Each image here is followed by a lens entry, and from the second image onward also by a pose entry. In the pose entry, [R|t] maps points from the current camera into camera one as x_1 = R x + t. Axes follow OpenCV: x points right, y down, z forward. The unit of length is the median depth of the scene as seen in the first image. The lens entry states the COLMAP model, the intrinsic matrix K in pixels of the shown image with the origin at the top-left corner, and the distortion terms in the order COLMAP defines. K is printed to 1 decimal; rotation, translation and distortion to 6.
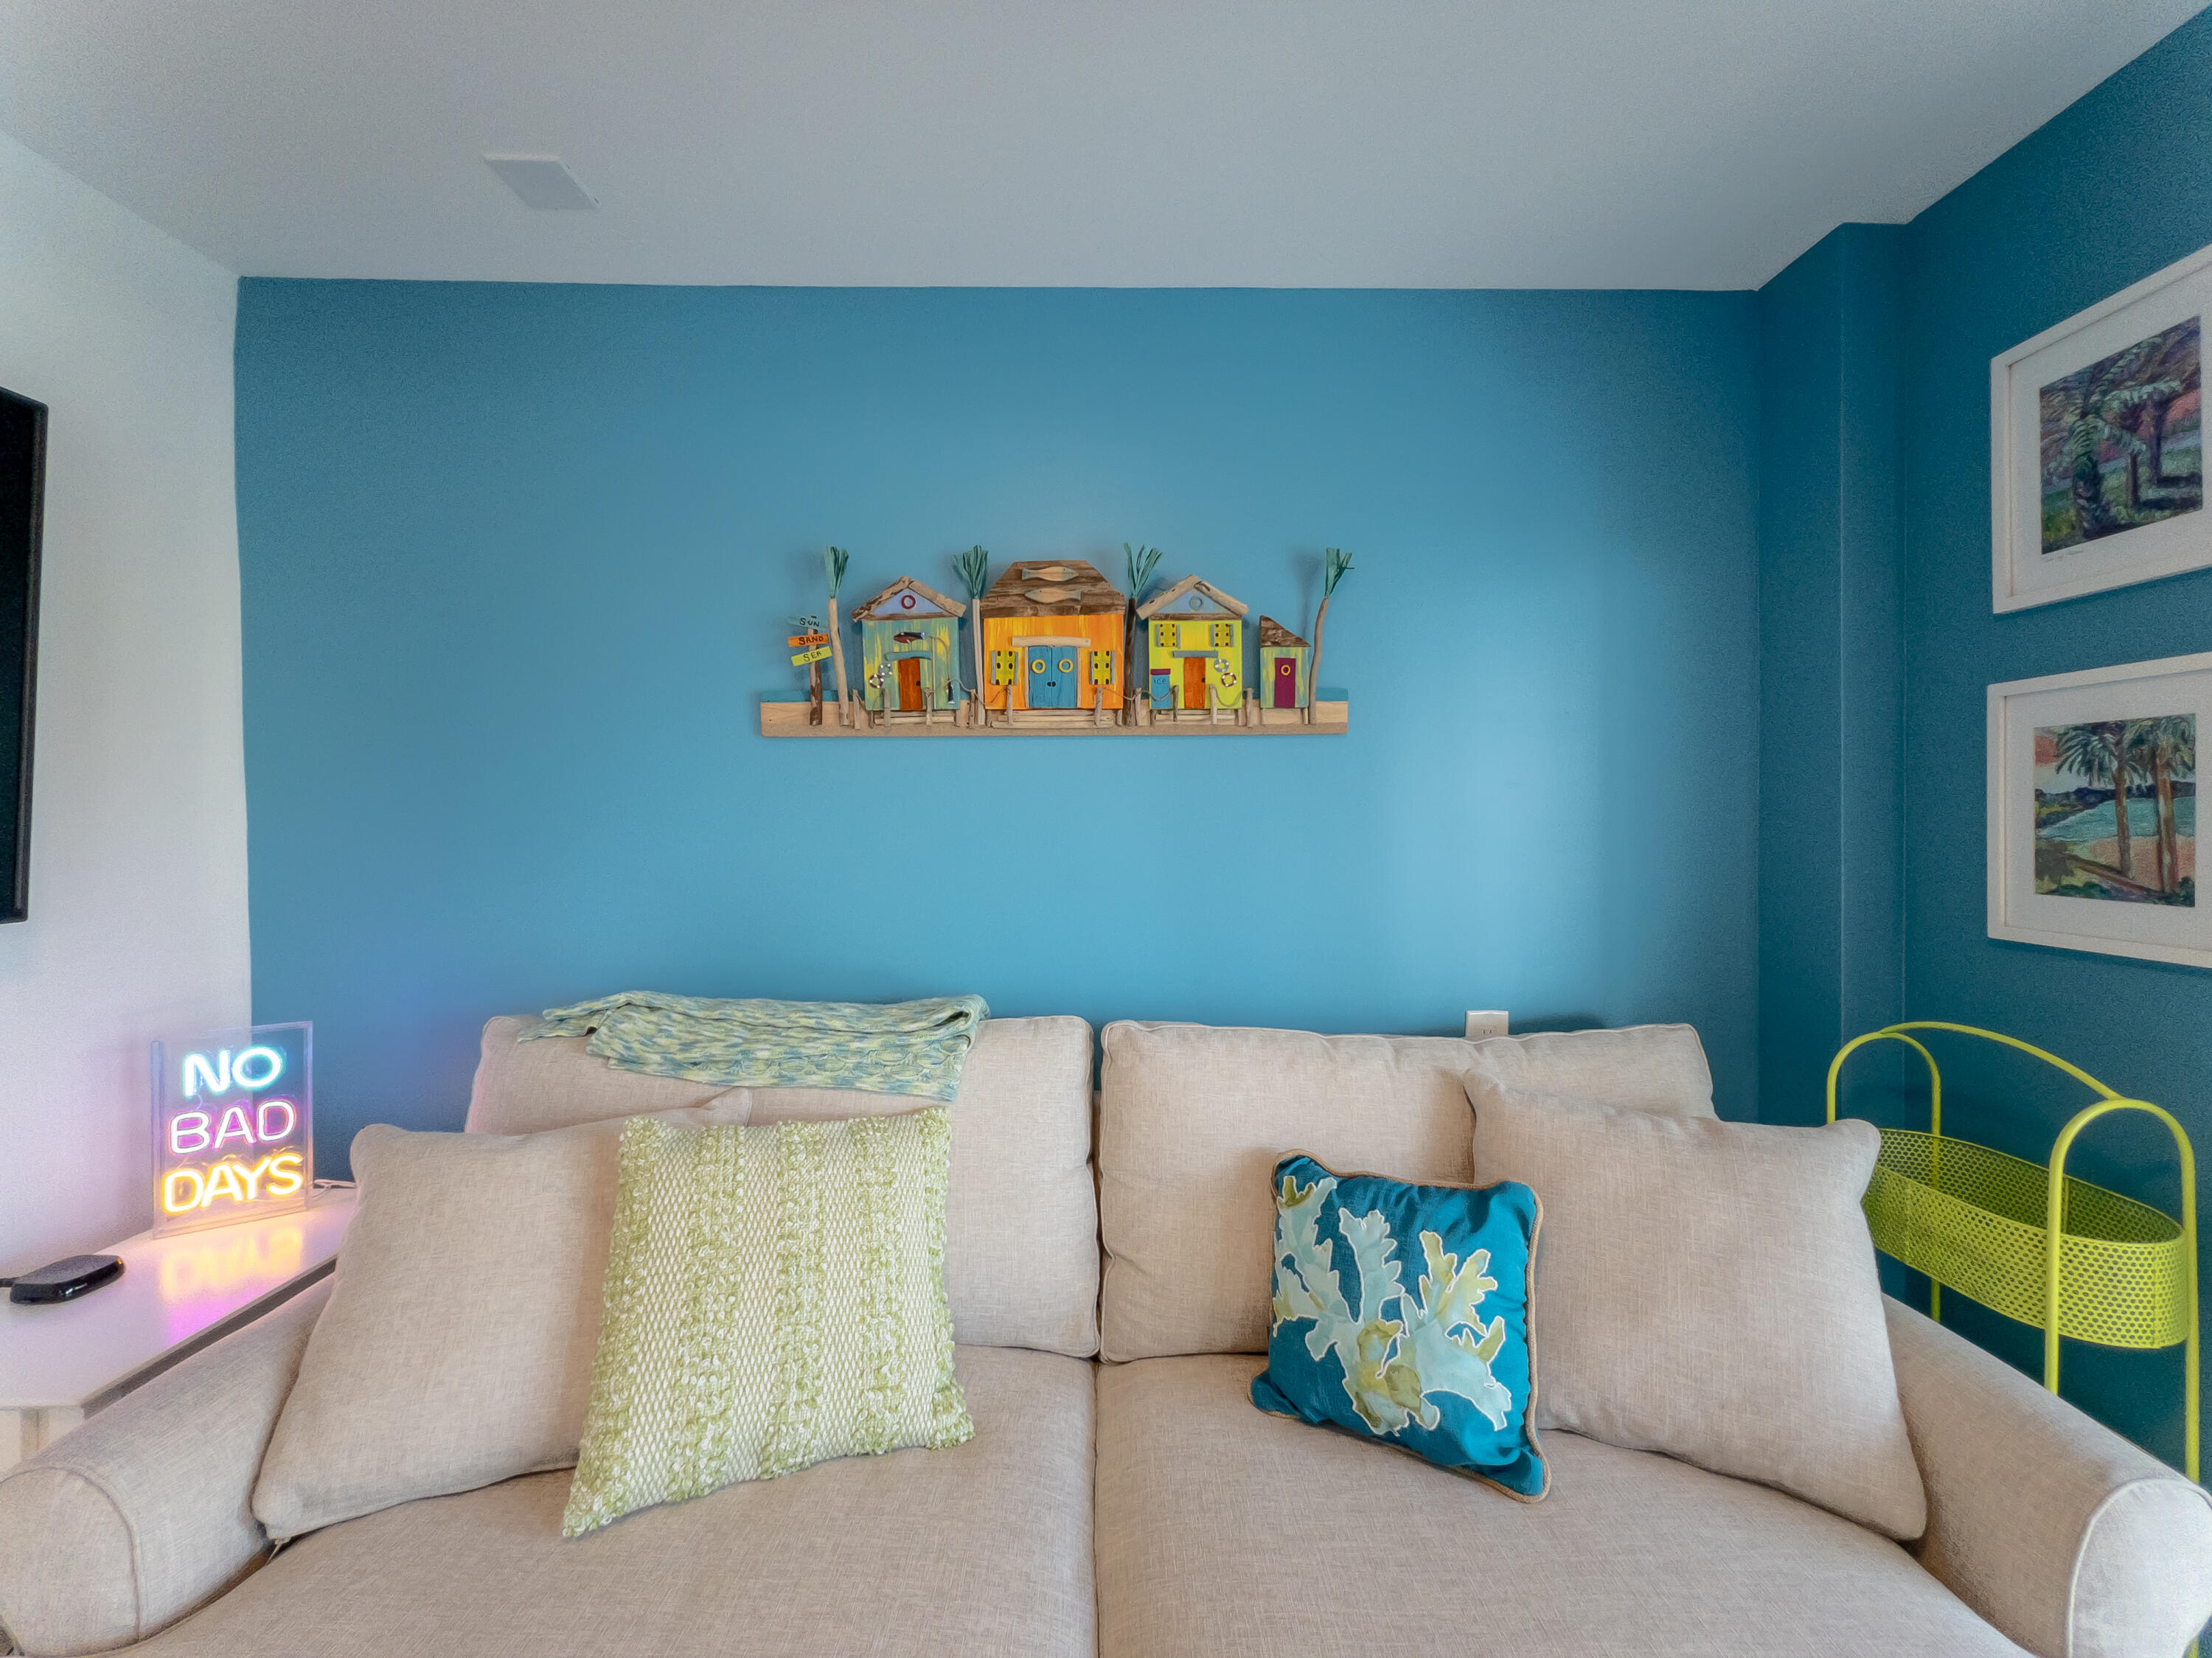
lens RADIAL K [[888.4, 0, 1108.4], [0, 888.4, 818.6], [0, 0, 1]] dist [-0.009062, 0.003709]
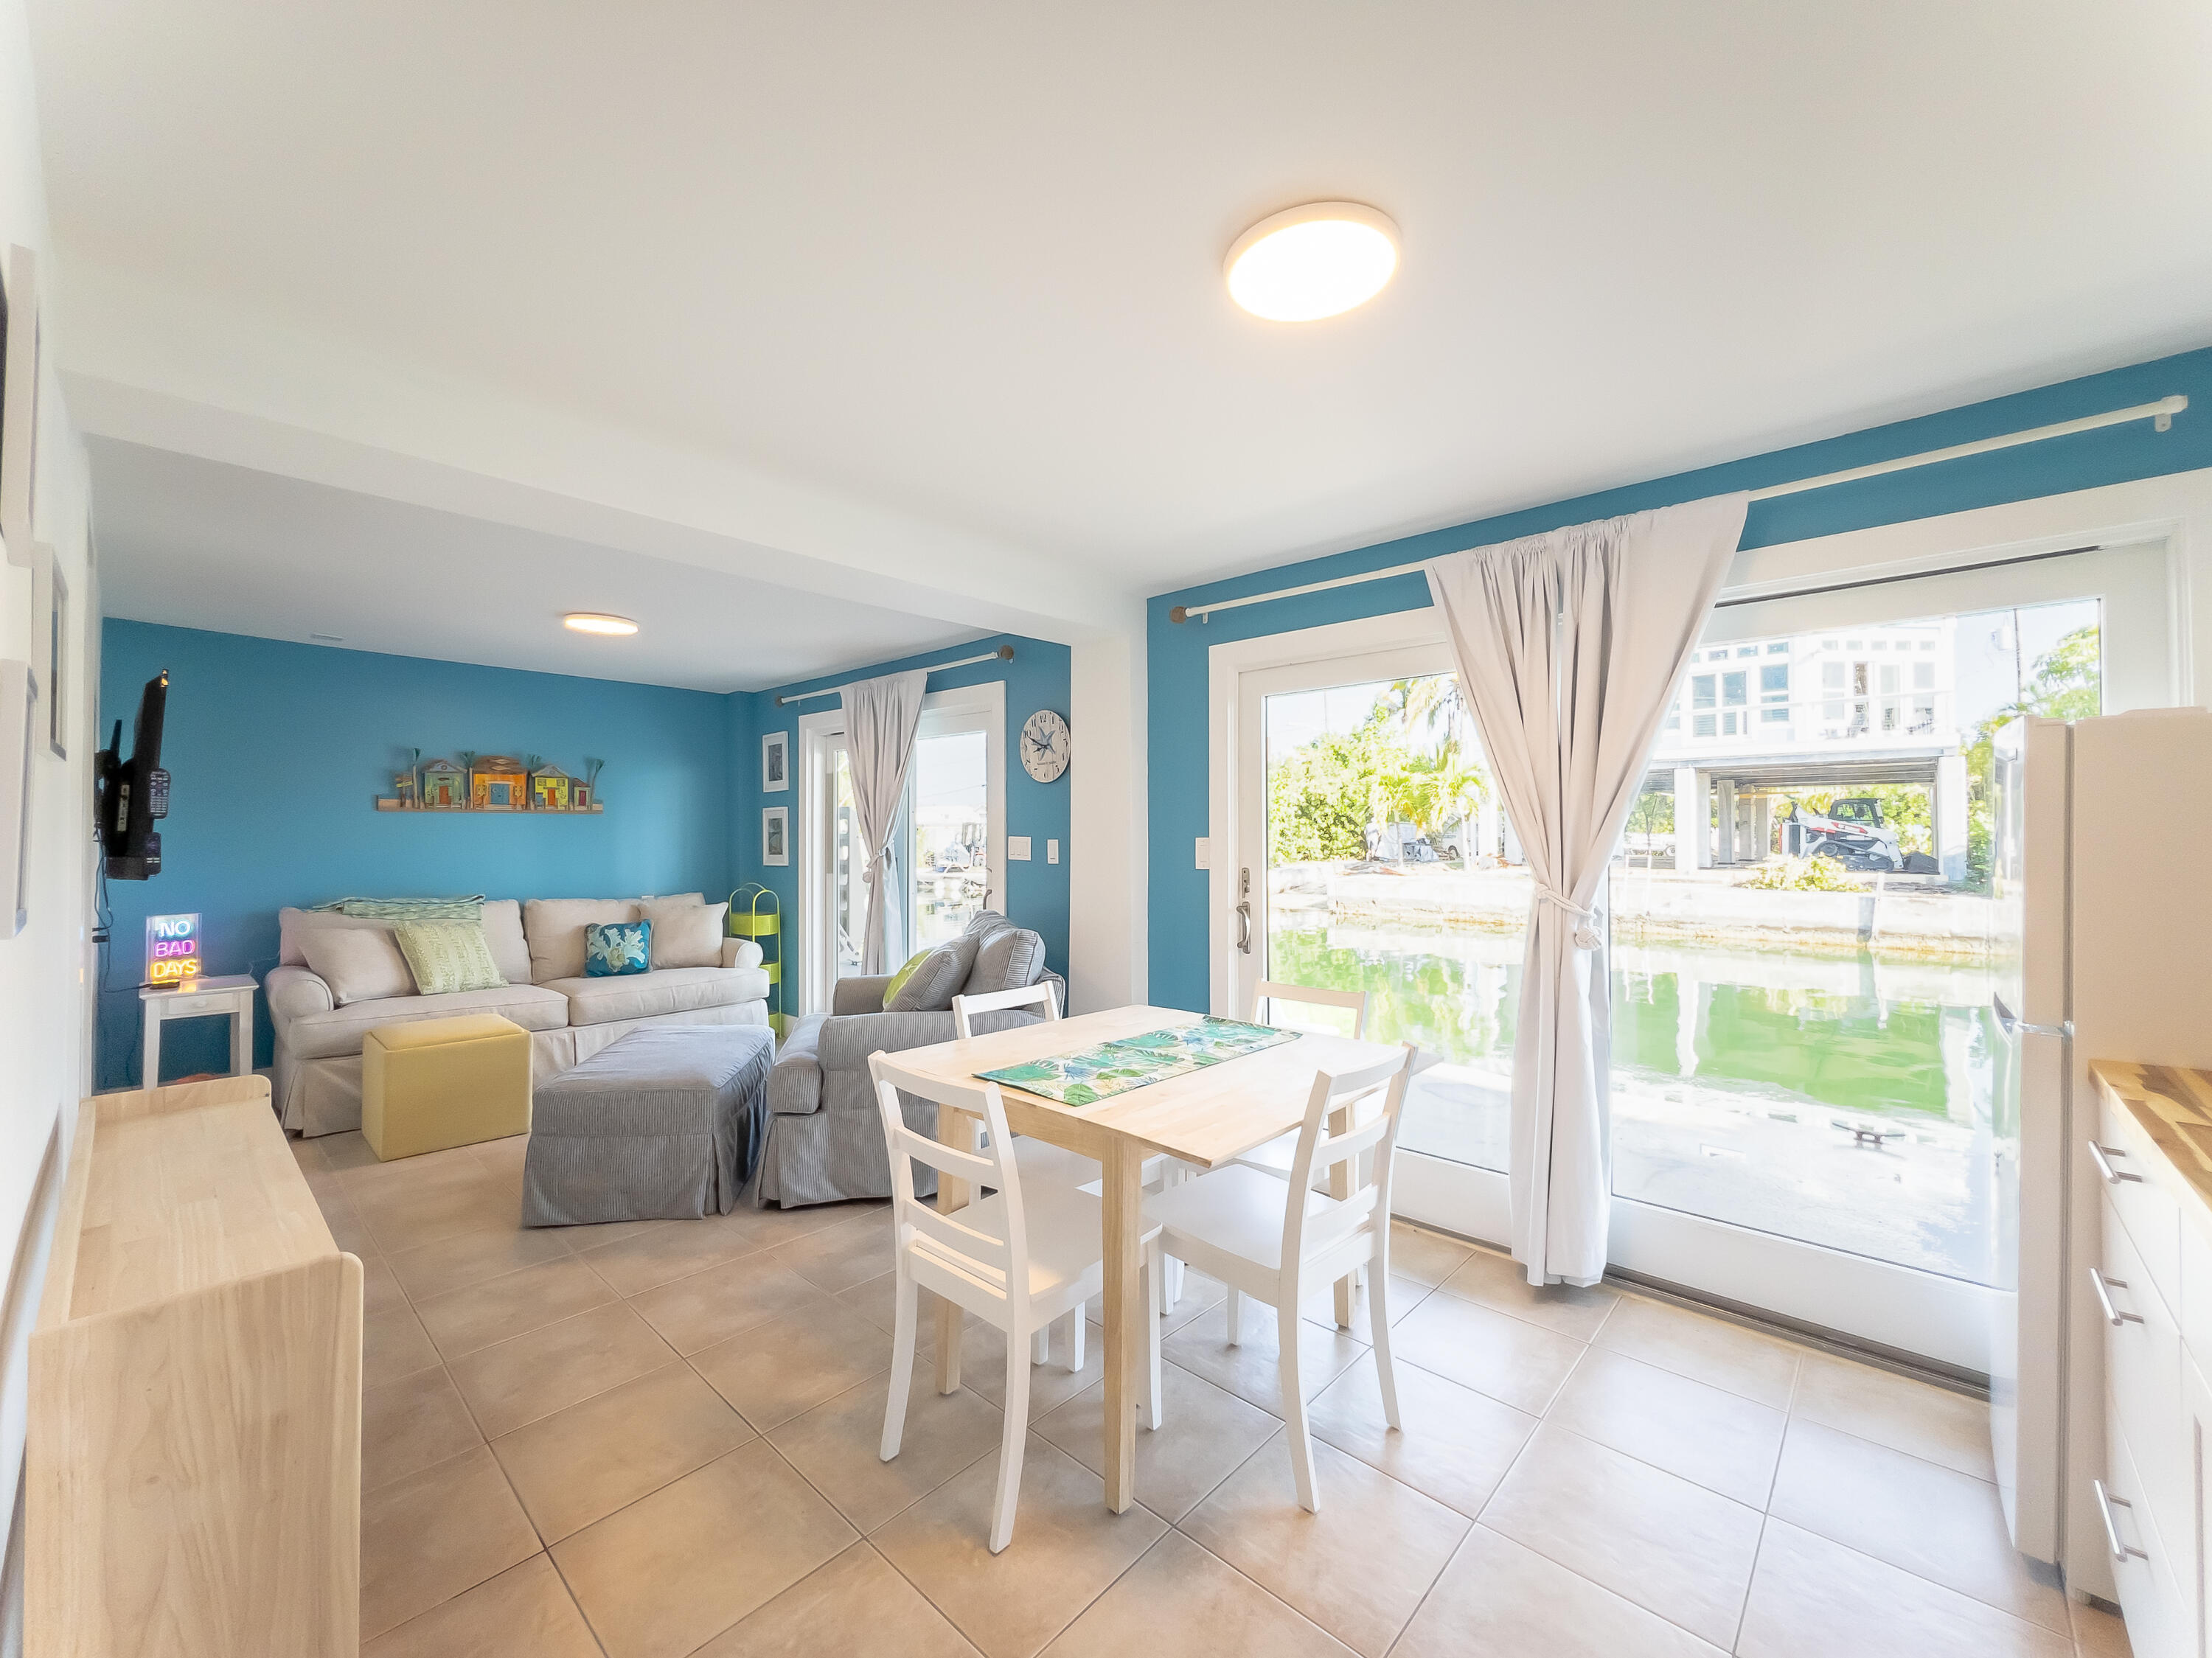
lens RADIAL K [[888.4, 0, 1103.6], [0, 888.4, 821.8], [0, 0, 1]] dist [-0.009062, 0.003709]
pose [[0.683928, 0.012265, 0.729447, -1.017186], [0.012412, 0.999518, -0.028443, 0.060590], [-0.729444, 0.028508, 0.683446, -3.082267]]
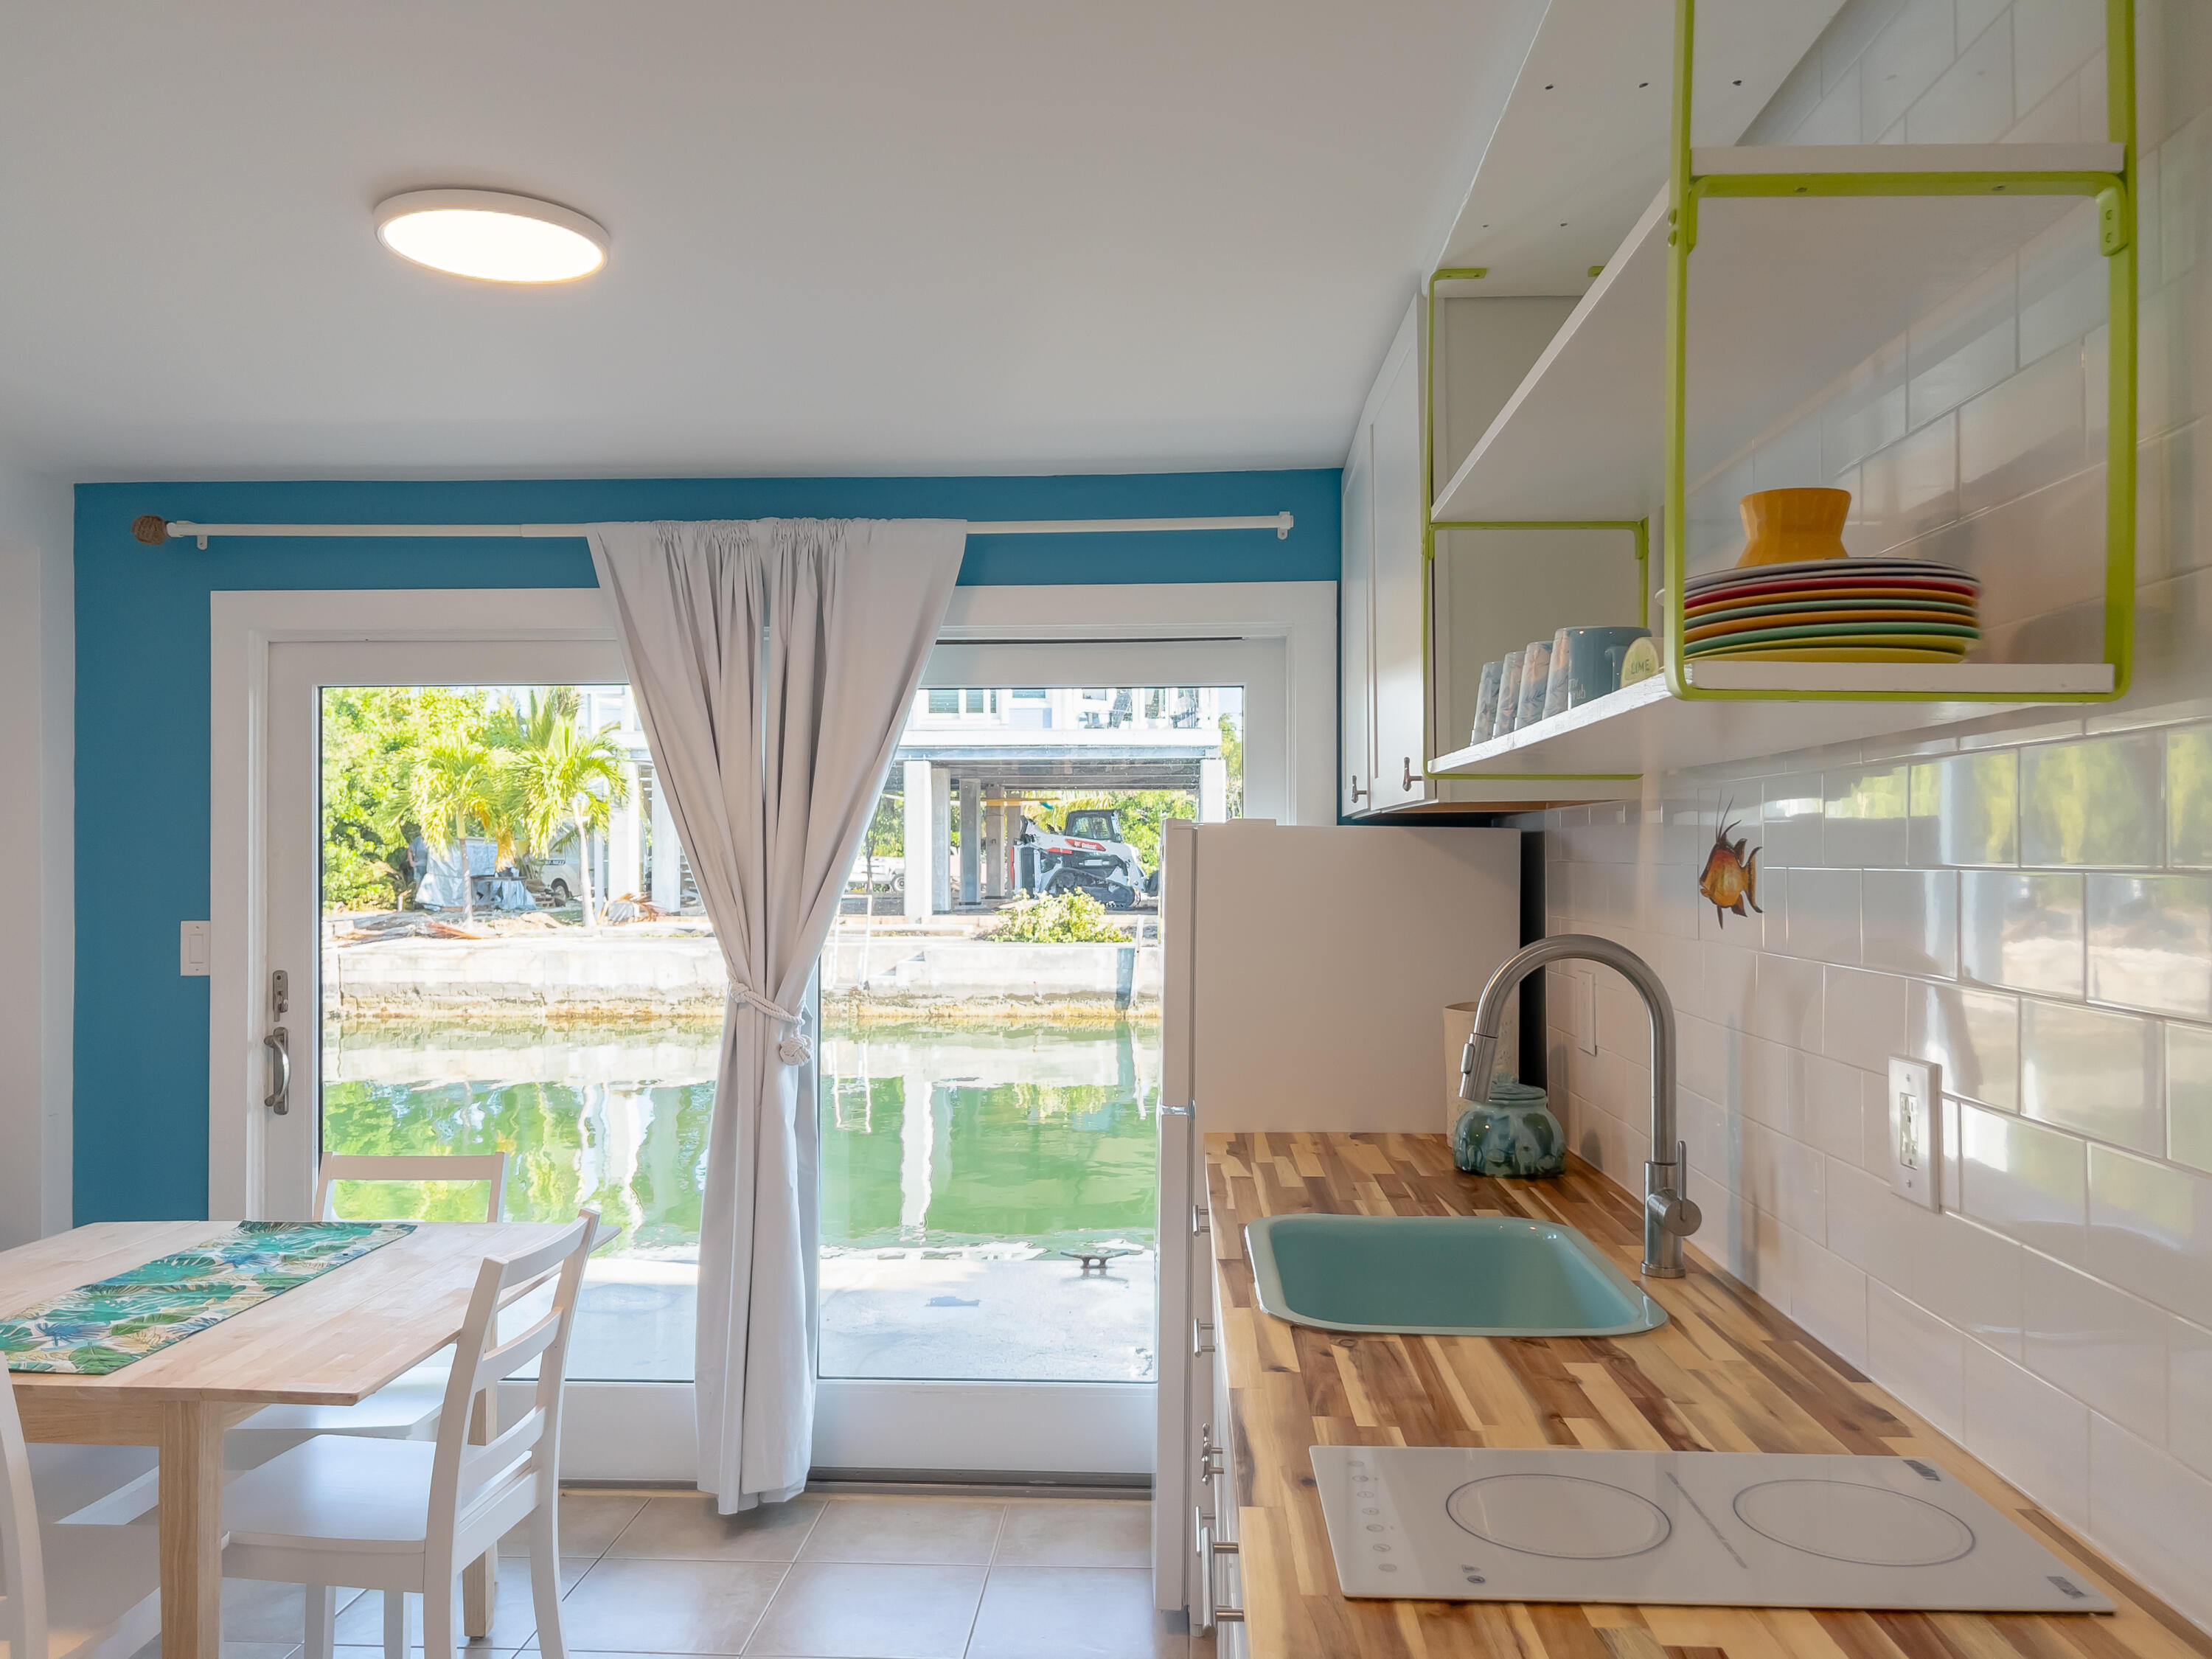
lens RADIAL K [[1663.5, 0, 1110.3], [0, 1663.5, 839.9], [0, 0, 1]] dist [0.056872, -0.073334]
pose [[0.057633, 0.009434, 0.998293, -1.644804], [0.018421, 0.999775, -0.010512, -0.038832], [-0.998168, 0.018996, 0.057446, -3.221069]]
